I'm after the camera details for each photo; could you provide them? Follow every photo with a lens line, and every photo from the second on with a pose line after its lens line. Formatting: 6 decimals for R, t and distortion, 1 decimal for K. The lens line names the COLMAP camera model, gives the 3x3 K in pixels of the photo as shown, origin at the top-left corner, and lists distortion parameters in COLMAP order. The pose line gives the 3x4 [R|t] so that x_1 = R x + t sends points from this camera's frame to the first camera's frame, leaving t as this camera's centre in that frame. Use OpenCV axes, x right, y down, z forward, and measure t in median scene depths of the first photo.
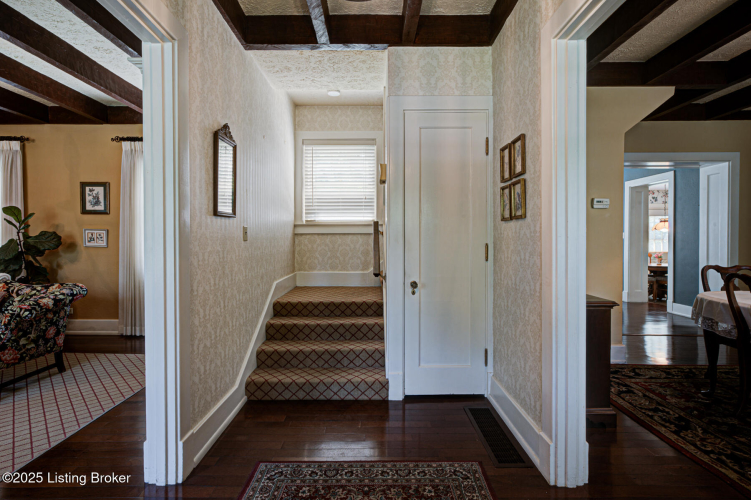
lens RADIAL K [[367.3, 0, 374.9], [0, 367.3, 243.6], [0, 0, 1]] dist [0.009749, -0.001026]
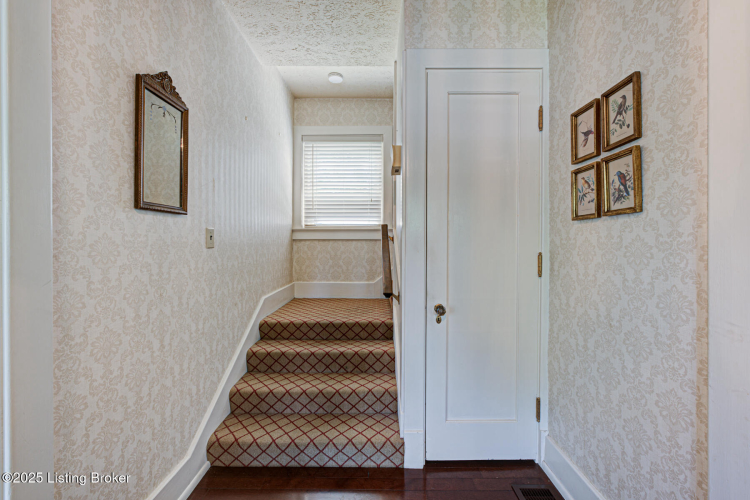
lens RADIAL K [[306.2, 0, 371.8], [0, 306.2, 249.8], [0, 0, 1]] dist [-0.006430, 0.001025]
pose [[0.999834, 0.002702, -0.018026, -0.017018], [-0.002687, 0.999996, 0.000888, -0.005761], [0.018029, -0.000839, 0.999837, 0.397333]]
